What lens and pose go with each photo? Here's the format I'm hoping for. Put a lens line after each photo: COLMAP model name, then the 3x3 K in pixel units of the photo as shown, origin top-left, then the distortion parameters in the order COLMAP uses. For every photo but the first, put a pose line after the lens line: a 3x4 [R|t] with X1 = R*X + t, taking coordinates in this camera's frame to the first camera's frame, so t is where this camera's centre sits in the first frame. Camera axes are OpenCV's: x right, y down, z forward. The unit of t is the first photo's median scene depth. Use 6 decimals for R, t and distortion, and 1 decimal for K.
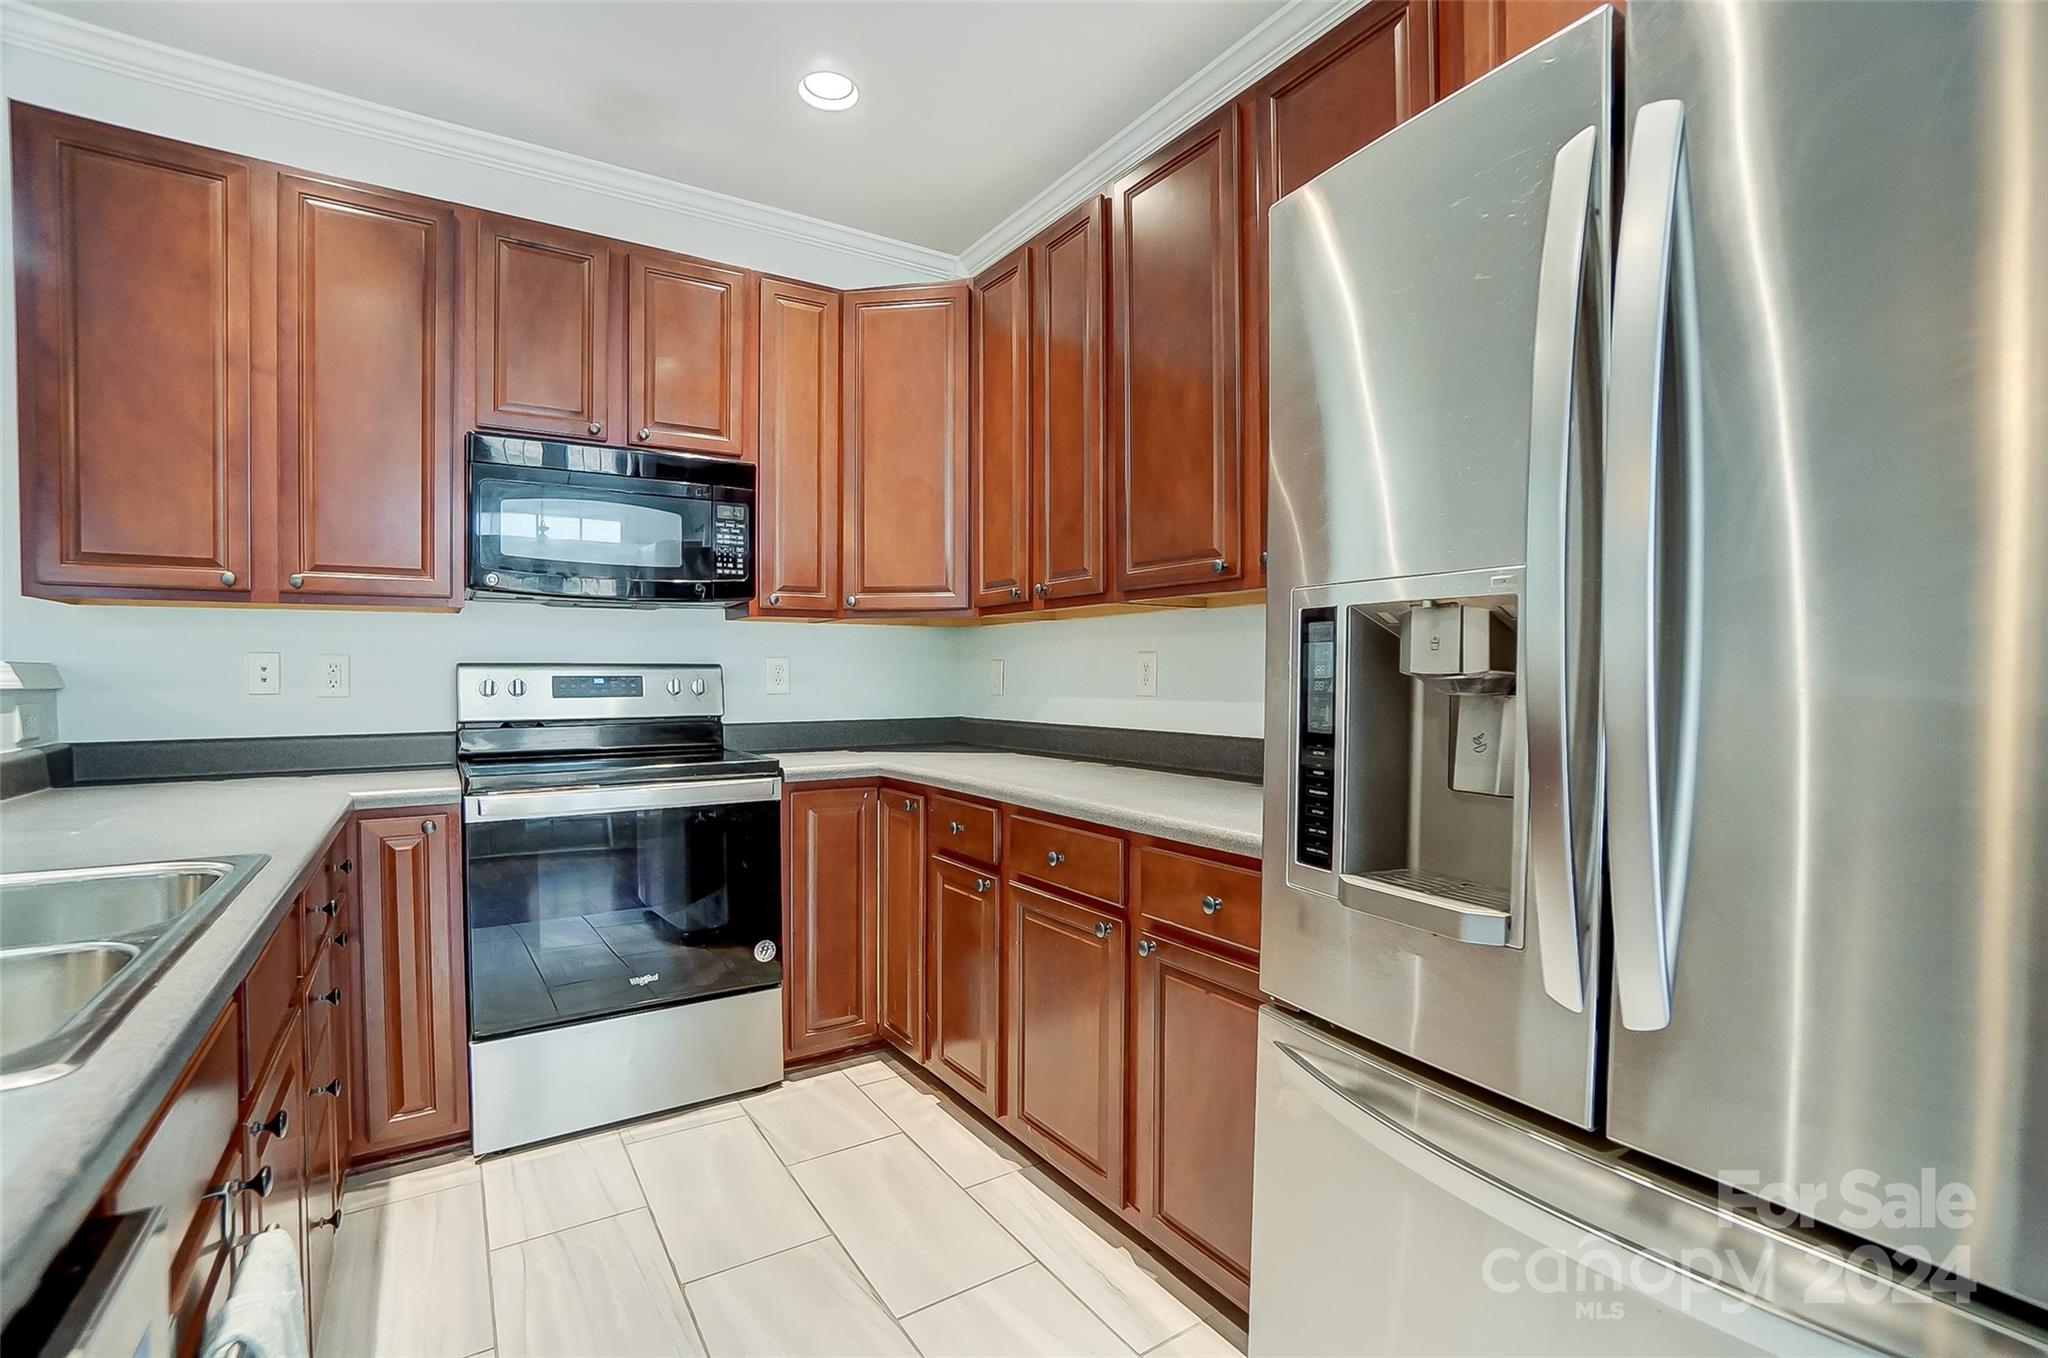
lens RADIAL K [[909.4, 0, 1027.6], [0, 909.4, 685.3], [0, 0, 1]] dist [-0.049276, 0.014535]
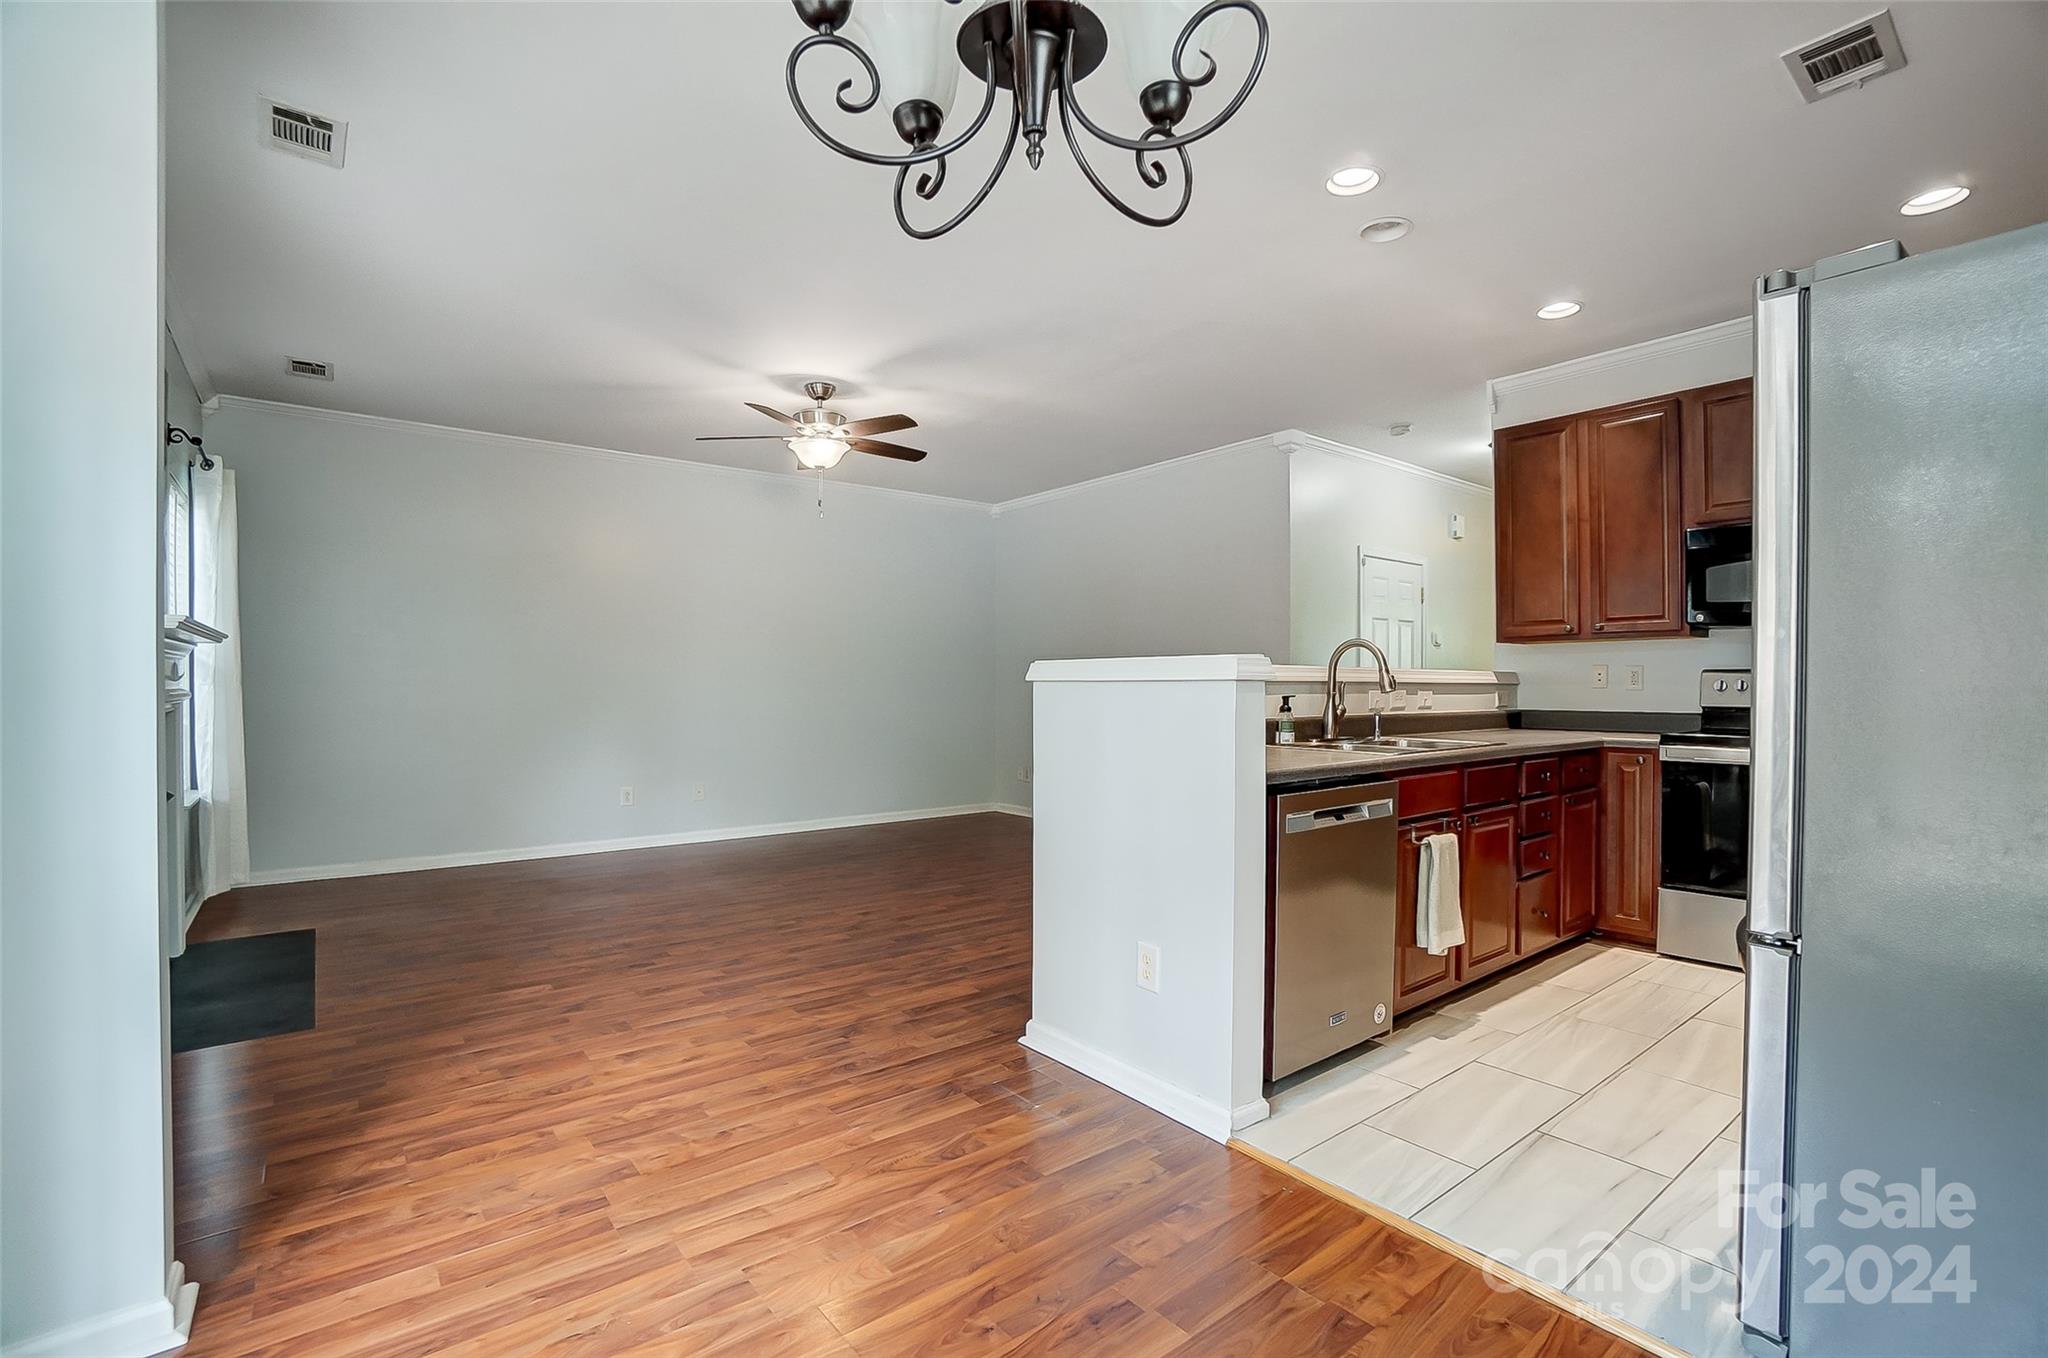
lens RADIAL K [[911.1, 0, 1021.5], [0, 911.1, 695.6], [0, 0, 1]] dist [-0.082417, 0.030886]
pose [[0.086424, 0.014165, -0.996158, 0.891012], [-0.015437, 0.999798, 0.012877, 0.021153], [0.996139, 0.014265, 0.086625, -0.367520]]
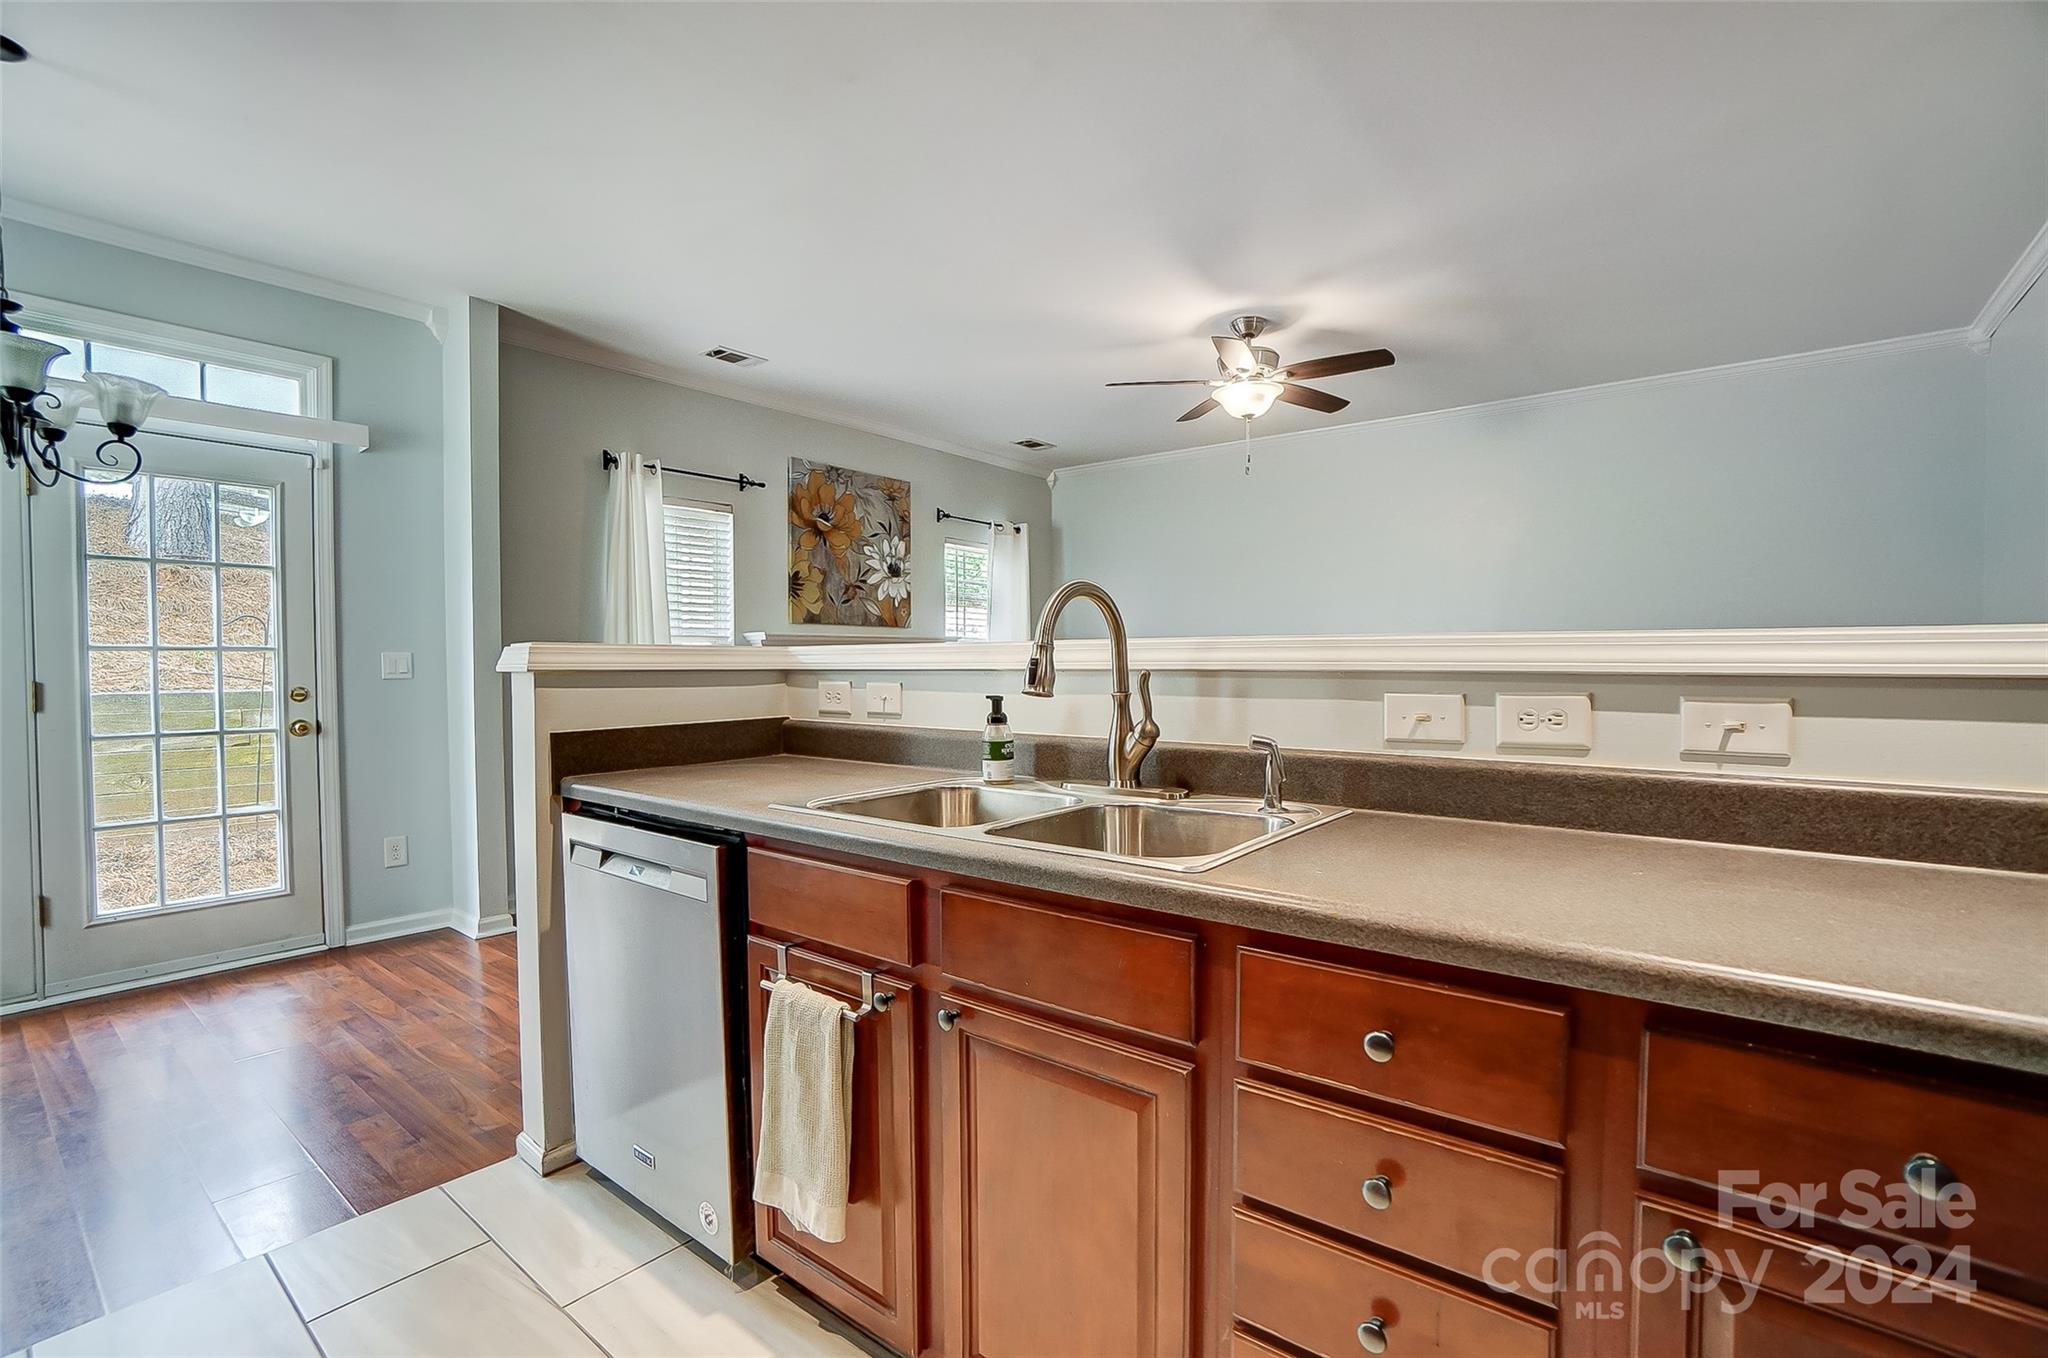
lens RADIAL K [[909.4, 0, 1027.6], [0, 909.4, 685.3], [0, 0, 1]] dist [-0.049276, 0.014535]
pose [[-0.948153, 0.015096, -0.317456, -0.267243], [0.002969, 0.999248, 0.038650, -0.008013], [0.317801, 0.035704, -0.947485, 0.962422]]
